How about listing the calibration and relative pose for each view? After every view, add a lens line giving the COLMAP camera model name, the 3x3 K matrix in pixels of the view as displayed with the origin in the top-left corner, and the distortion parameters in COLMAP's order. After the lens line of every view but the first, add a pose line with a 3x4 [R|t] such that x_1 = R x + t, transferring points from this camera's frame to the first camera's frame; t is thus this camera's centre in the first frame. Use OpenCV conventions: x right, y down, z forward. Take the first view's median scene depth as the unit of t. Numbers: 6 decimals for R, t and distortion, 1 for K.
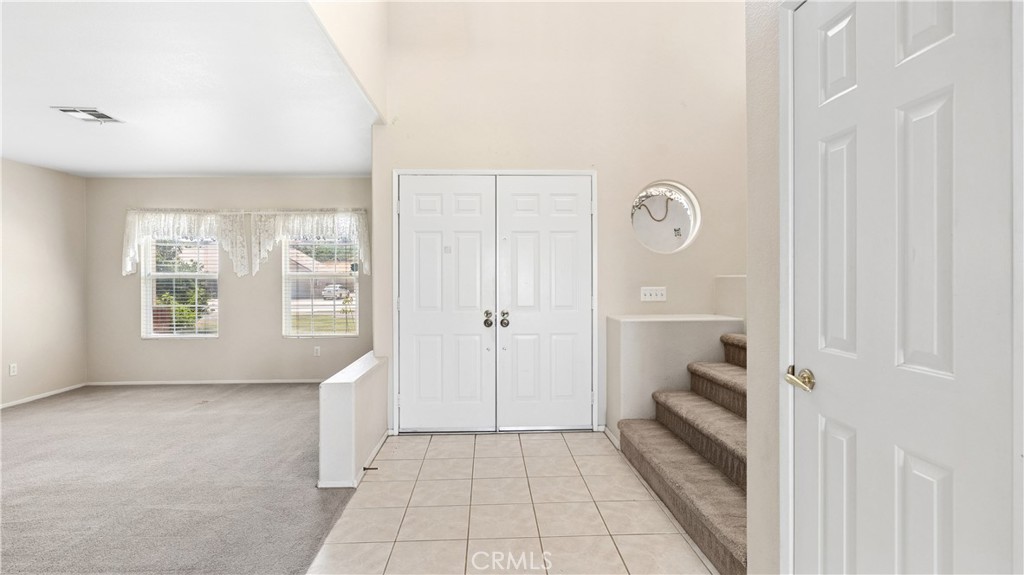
lens RADIAL K [[472.3, 0, 510.1], [0, 472.3, 280.3], [0, 0, 1]] dist [-0.003181, -0.000359]
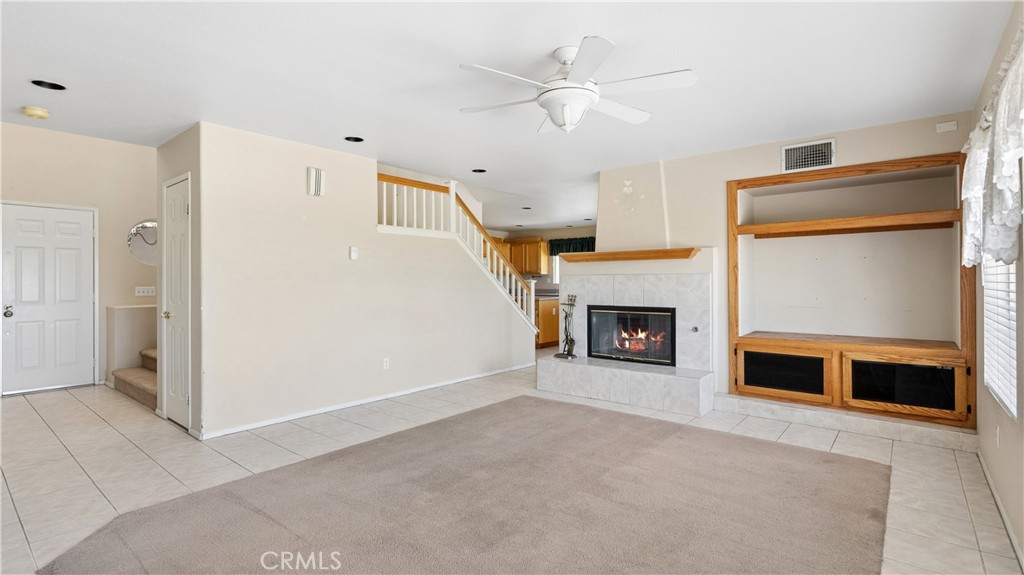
lens RADIAL K [[472.3, 0, 510.1], [0, 472.3, 280.3], [0, 0, 1]] dist [-0.003181, -0.000359]
pose [[0.672380, 0.000279, 0.740207, -0.026845], [0.006893, 0.999954, -0.006639, 0.007313], [-0.740174, 0.009566, 0.672347, -0.618339]]
